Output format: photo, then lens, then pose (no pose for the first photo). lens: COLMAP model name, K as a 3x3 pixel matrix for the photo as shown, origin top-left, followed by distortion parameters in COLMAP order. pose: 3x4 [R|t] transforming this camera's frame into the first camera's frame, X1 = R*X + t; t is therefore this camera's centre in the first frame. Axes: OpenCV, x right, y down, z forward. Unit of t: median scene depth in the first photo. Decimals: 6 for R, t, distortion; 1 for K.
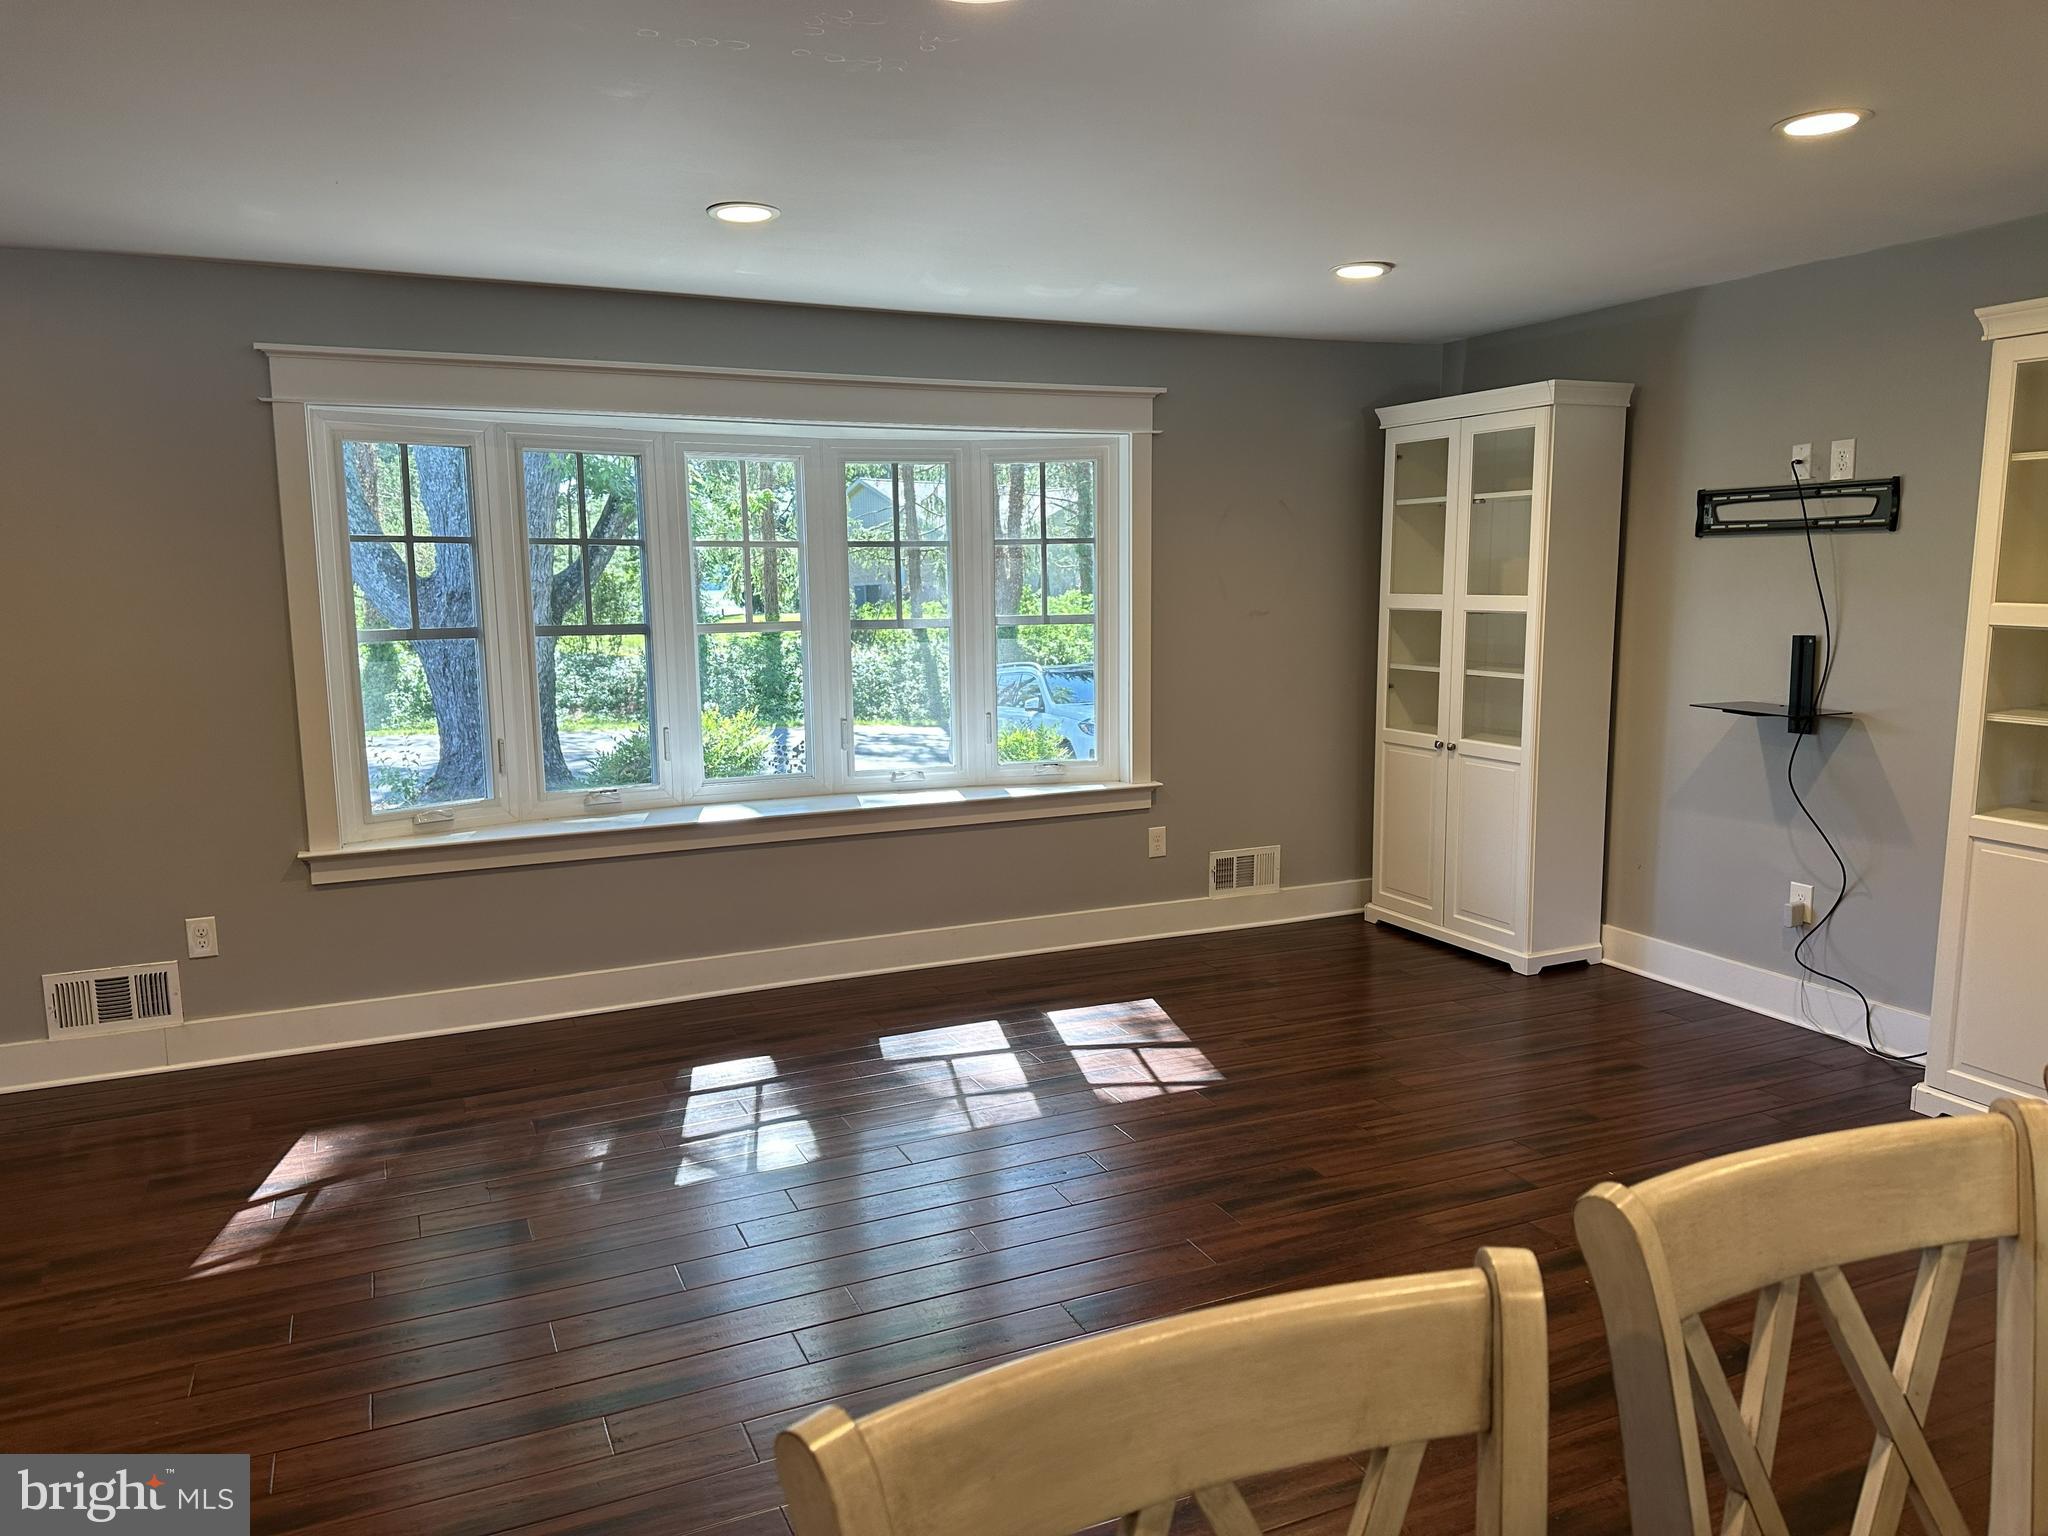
lens RADIAL K [[1415.5, 0, 1021.1], [0, 1415.5, 778.9], [0, 0, 1]] dist [0.060397, -0.095334]
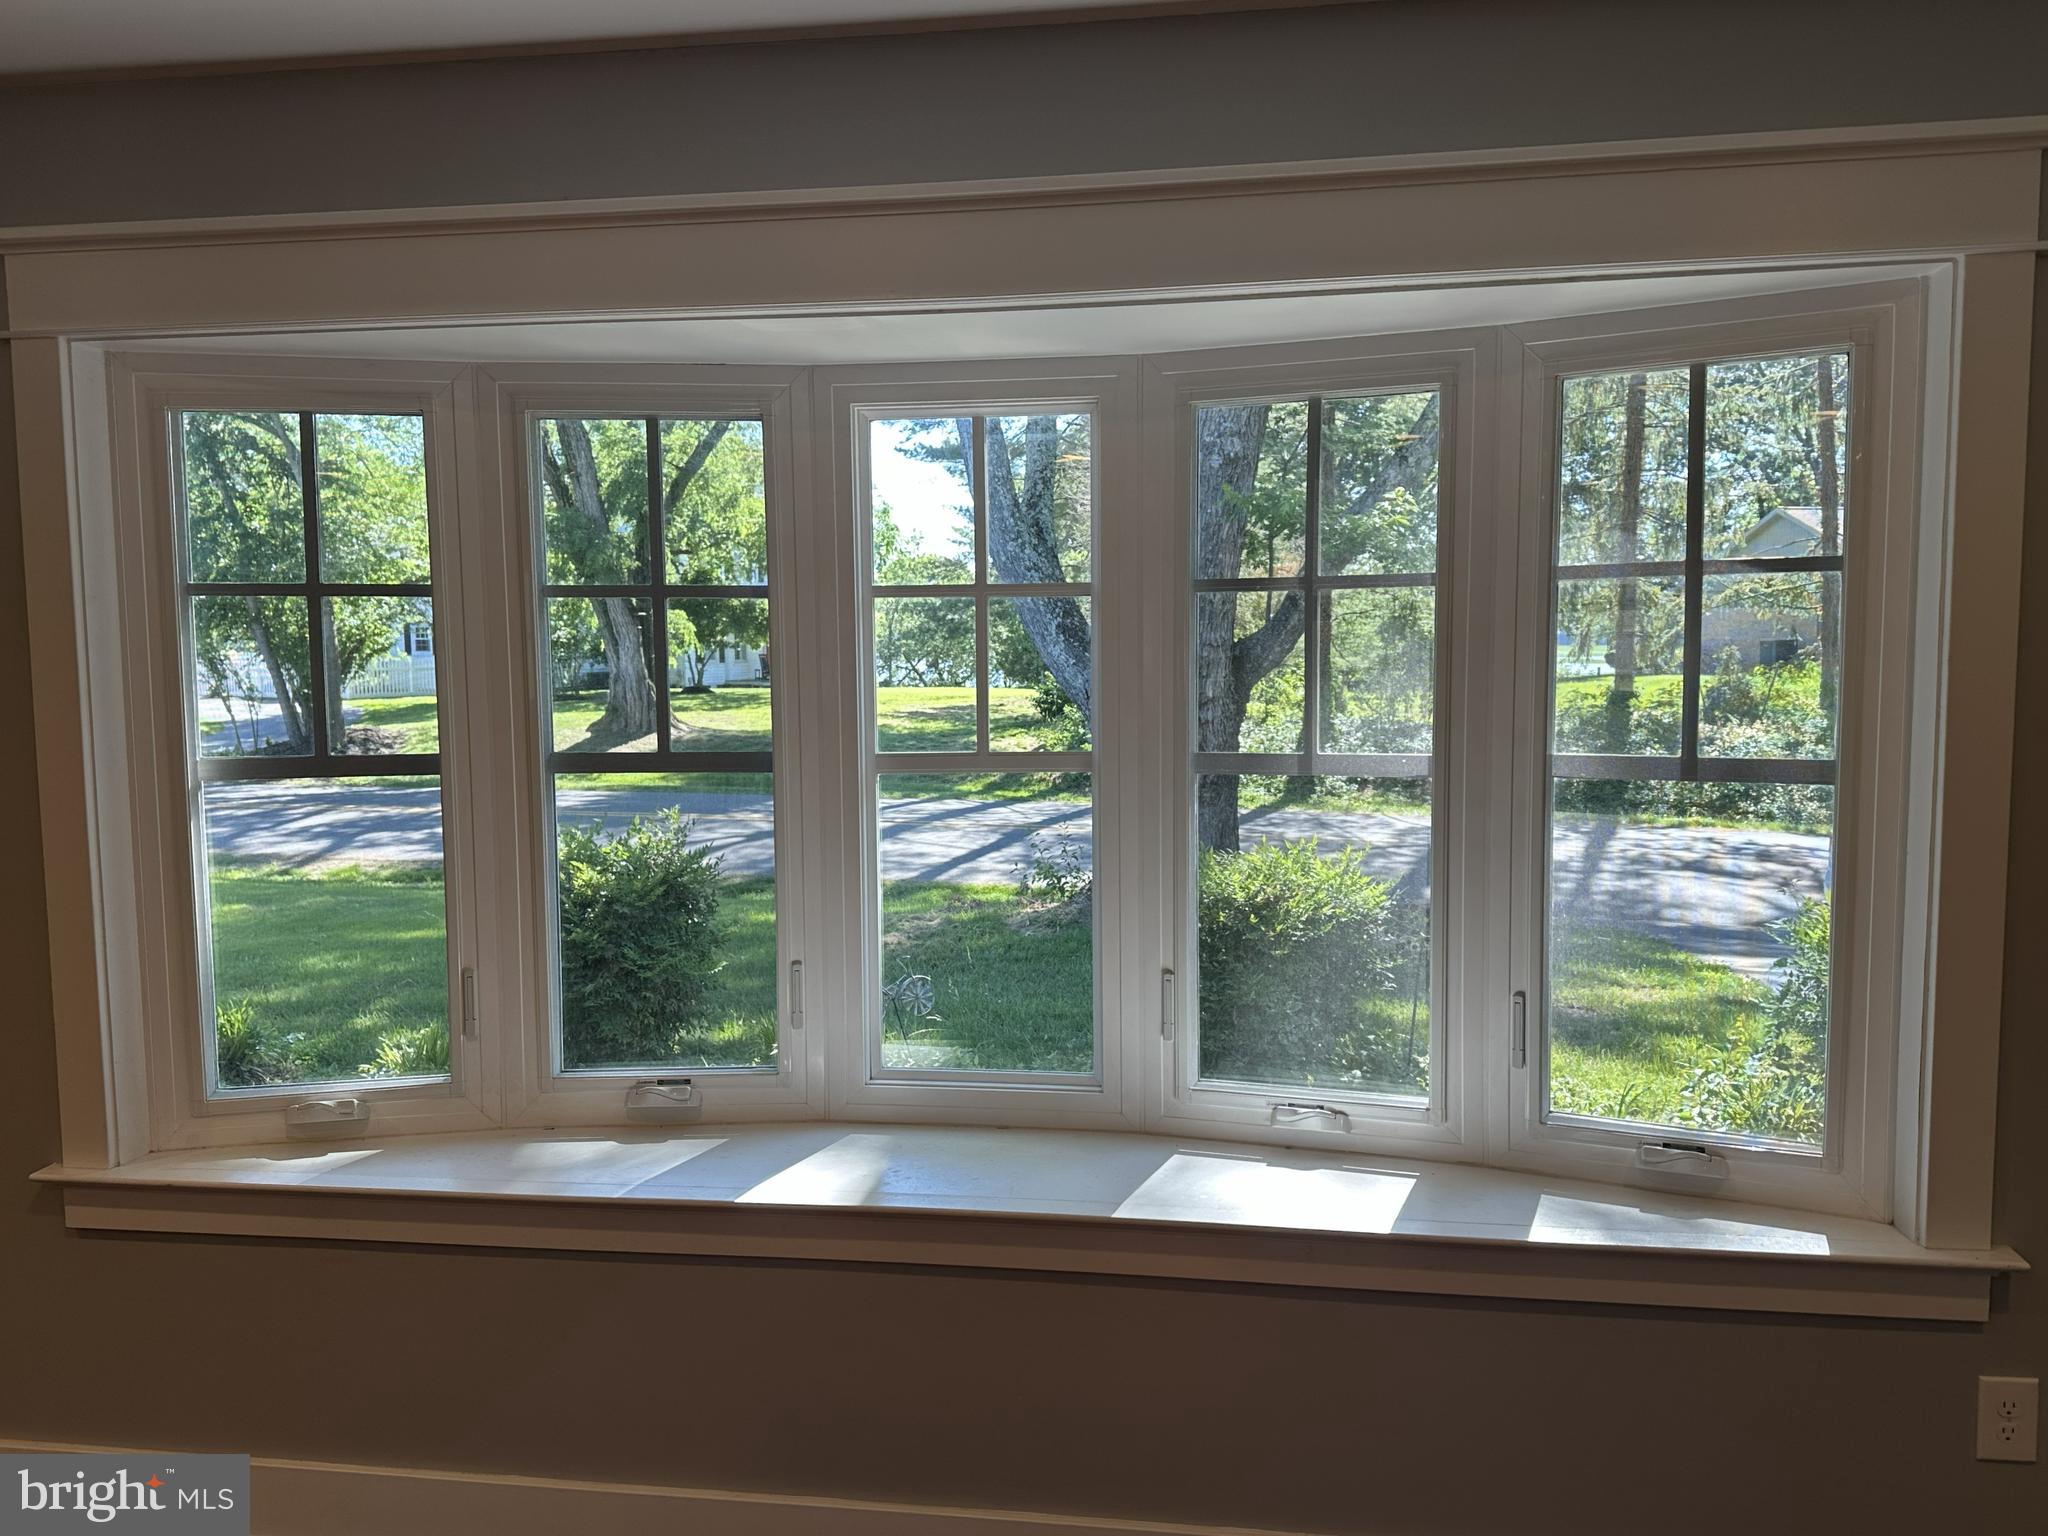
lens RADIAL K [[1542.4, 0, 1024.0], [0, 1542.4, 768.0], [0, 0, 1]] dist [0.059282, 0.000169]
pose [[0.842450, 0.045133, -0.536881, 0.093753], [-0.073558, 0.996789, -0.031629, -0.084335], [0.533729, 0.066137, 0.843065, 0.535853]]
